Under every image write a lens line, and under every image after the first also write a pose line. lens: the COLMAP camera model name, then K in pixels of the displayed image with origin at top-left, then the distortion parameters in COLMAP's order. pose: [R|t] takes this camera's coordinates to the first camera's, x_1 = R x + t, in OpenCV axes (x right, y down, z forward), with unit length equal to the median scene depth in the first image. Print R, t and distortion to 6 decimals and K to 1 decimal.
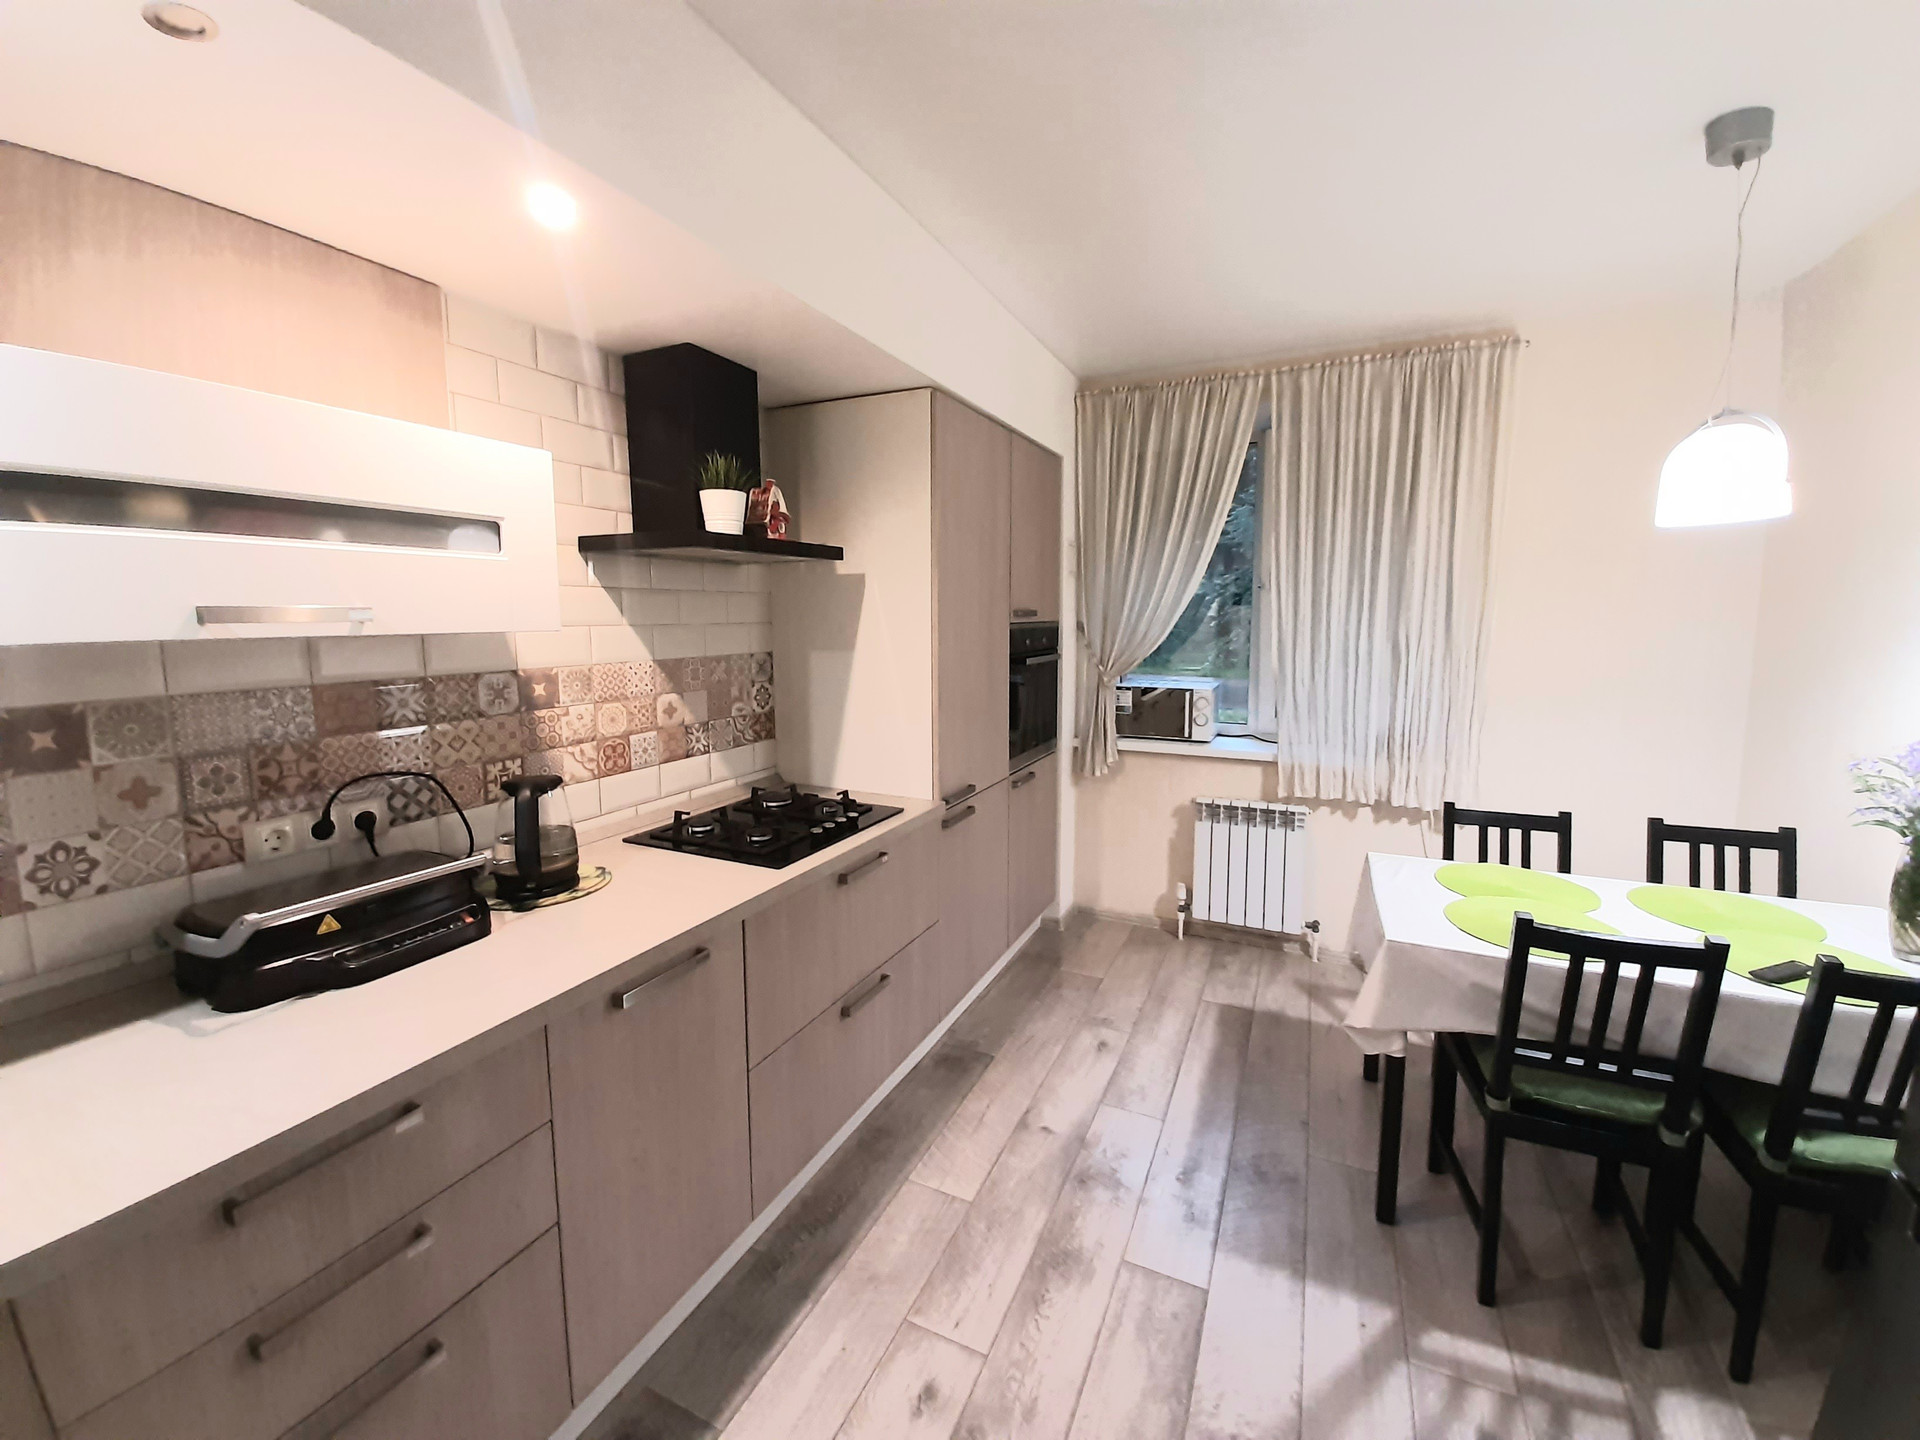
lens RADIAL K [[742.4, 0, 965.6], [0, 742.4, 695.4], [0, 0, 1]] dist [0.000310, -0.007903]
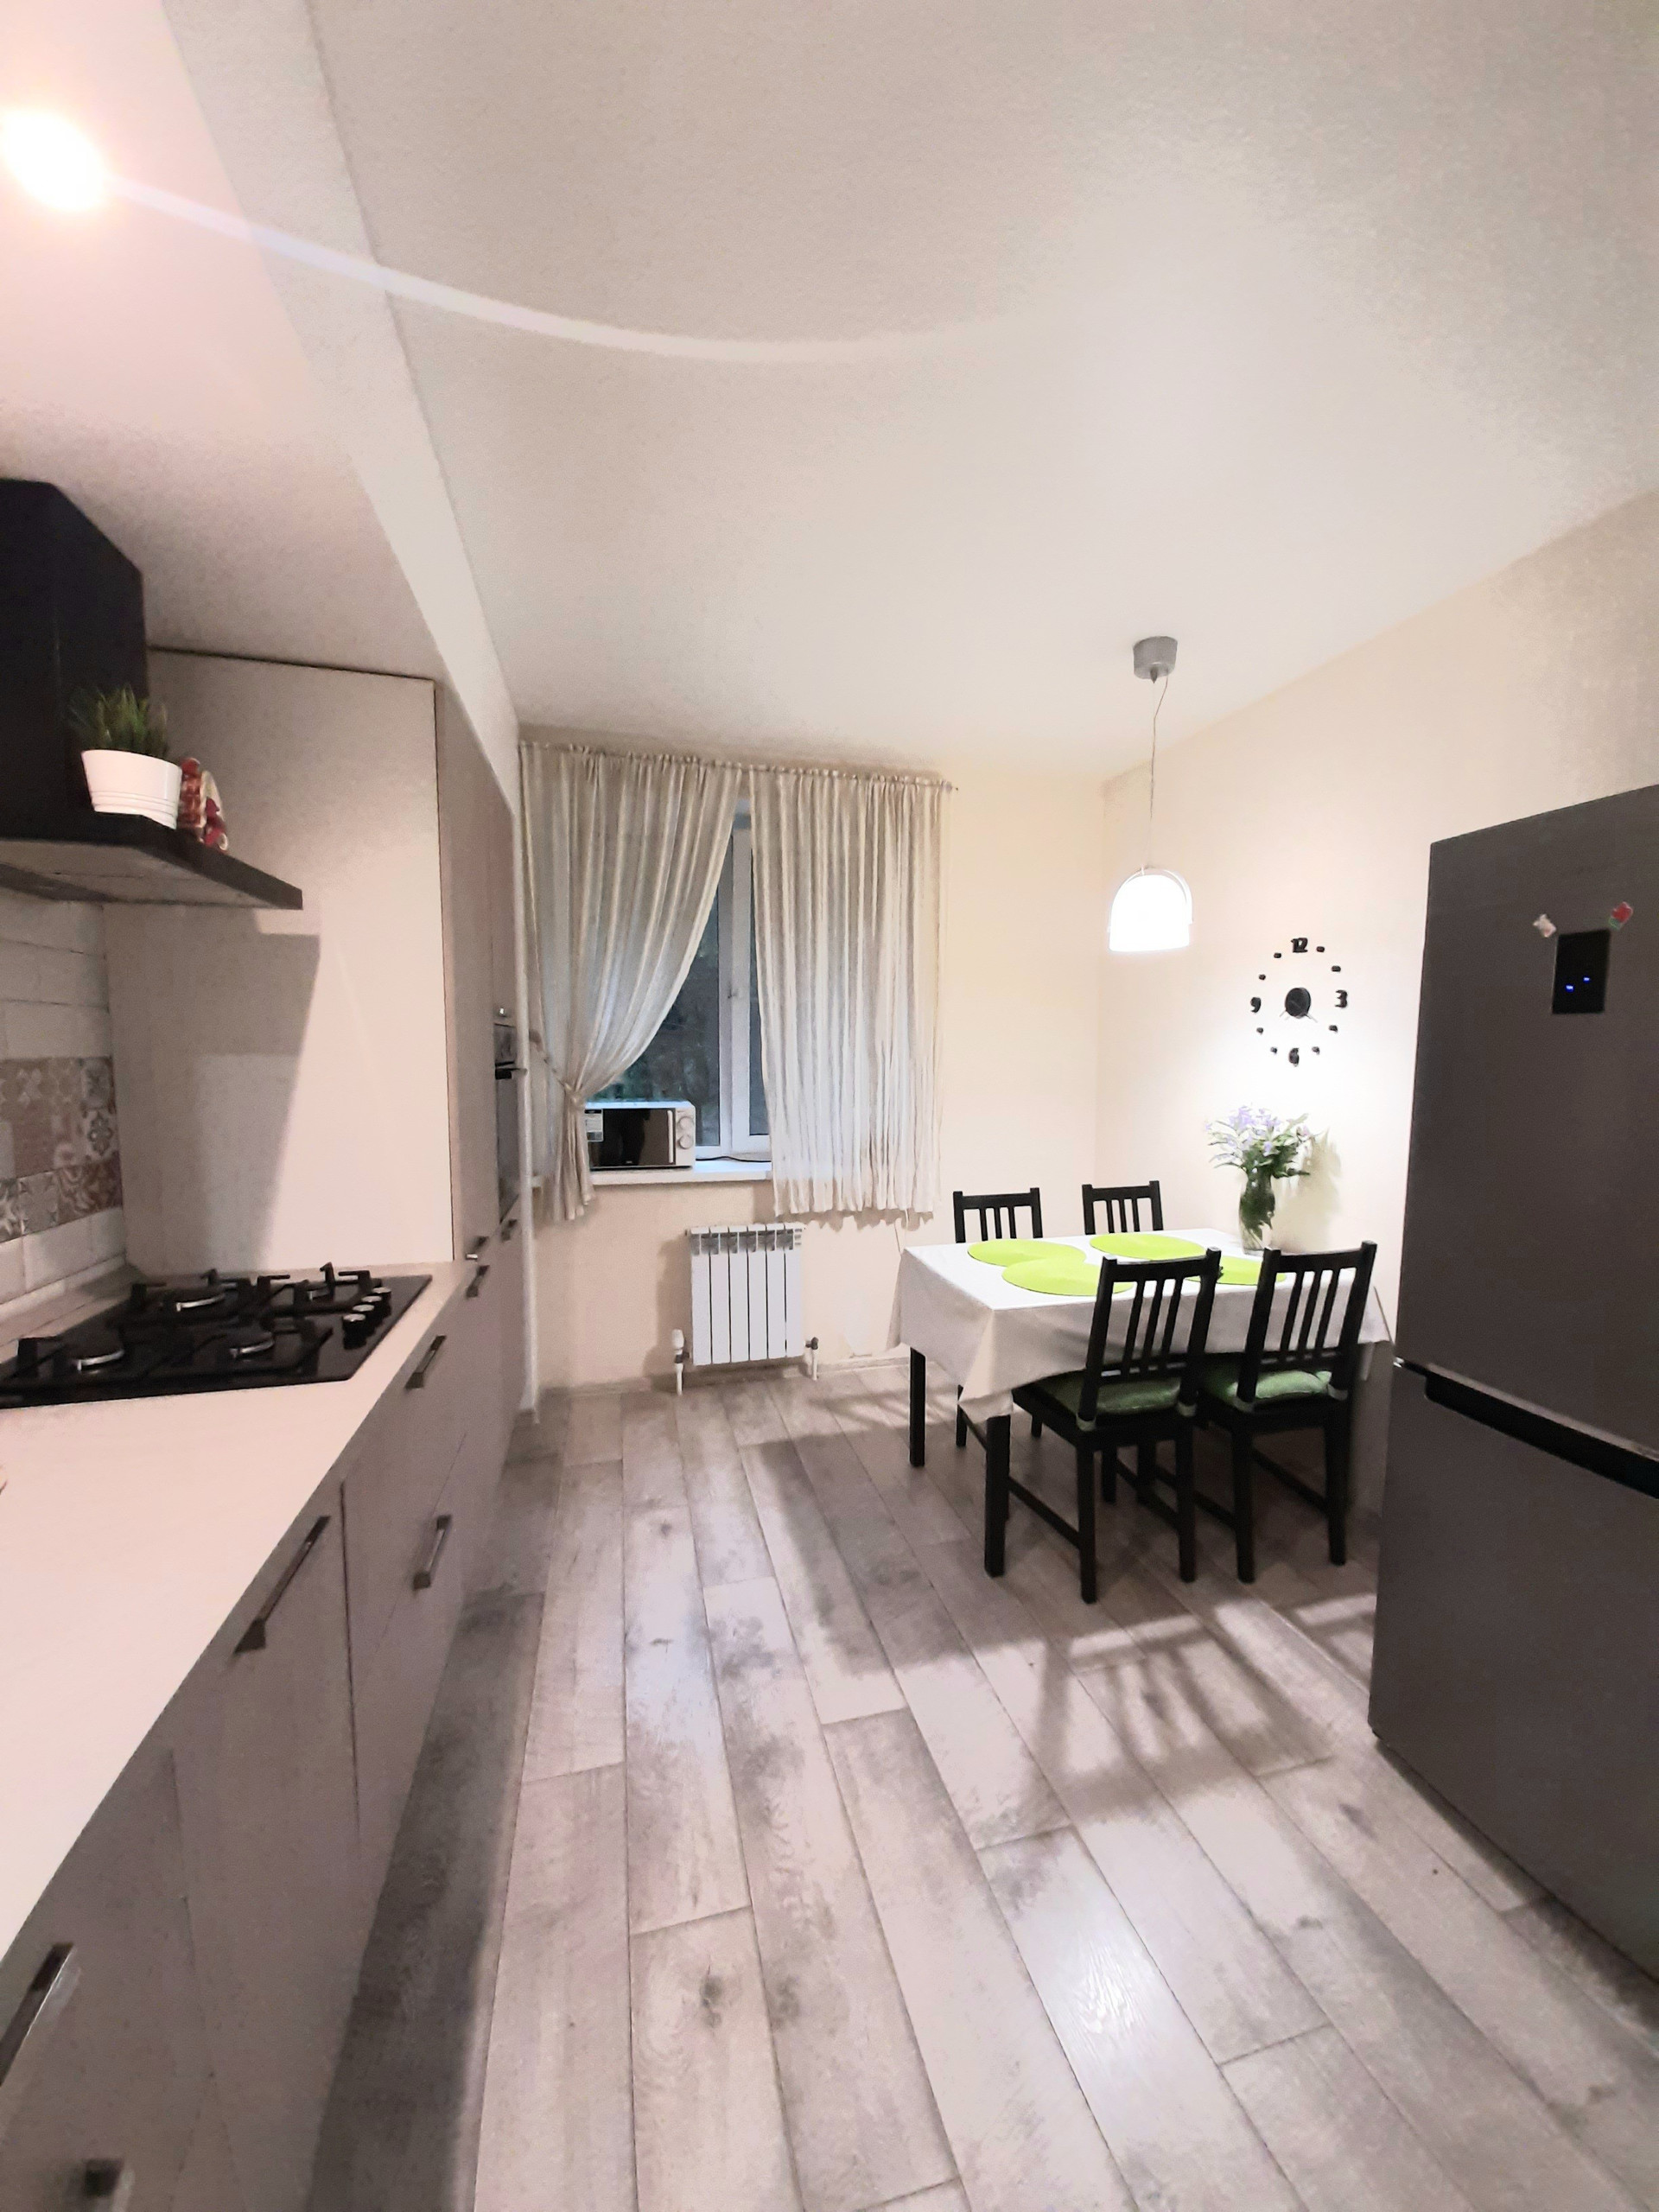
lens RADIAL K [[867.7, 0, 835.0], [0, 867.7, 1132.8], [0, 0, 1]] dist [0.012873, -0.016397]
pose [[0.760152, -0.051602, 0.647693, -0.281312], [0.062365, 0.998033, 0.006319, 0.033268], [-0.646745, 0.035590, 0.761875, 0.115093]]
